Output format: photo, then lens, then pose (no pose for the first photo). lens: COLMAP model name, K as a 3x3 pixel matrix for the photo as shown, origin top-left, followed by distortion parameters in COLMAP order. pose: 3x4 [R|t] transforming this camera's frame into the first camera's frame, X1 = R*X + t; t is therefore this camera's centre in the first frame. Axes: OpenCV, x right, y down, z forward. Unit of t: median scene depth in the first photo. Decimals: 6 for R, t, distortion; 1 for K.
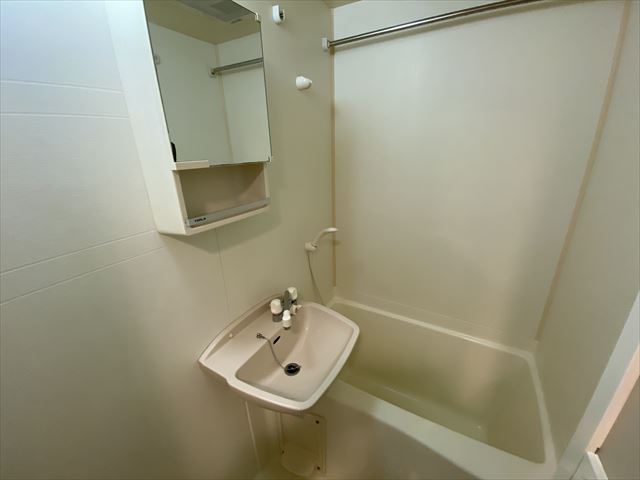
lens RADIAL K [[258.4, 0, 320.0], [0, 258.4, 238.8], [0, 0, 1]] dist [-0.022560, -0.001865]
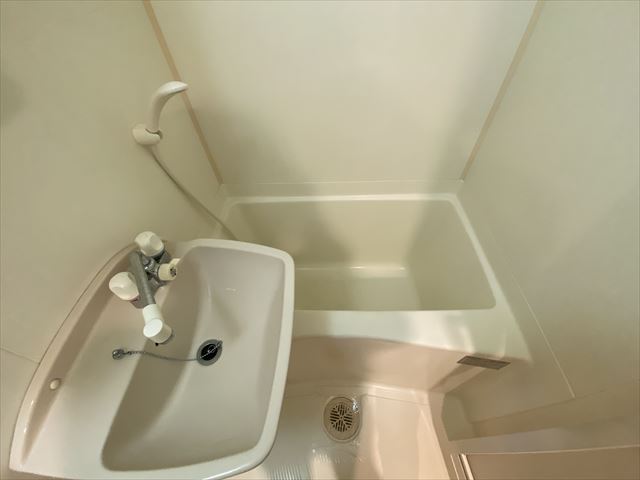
lens RADIAL K [[258.4, 0, 319.4], [0, 258.4, 240.2], [0, 0, 1]] dist [-0.022560, -0.001865]
pose [[0.875601, -0.374624, 0.304926, 0.036098], [0.171900, 0.831613, 0.528082, -0.001364], [-0.451413, -0.409972, 0.792558, 0.473013]]
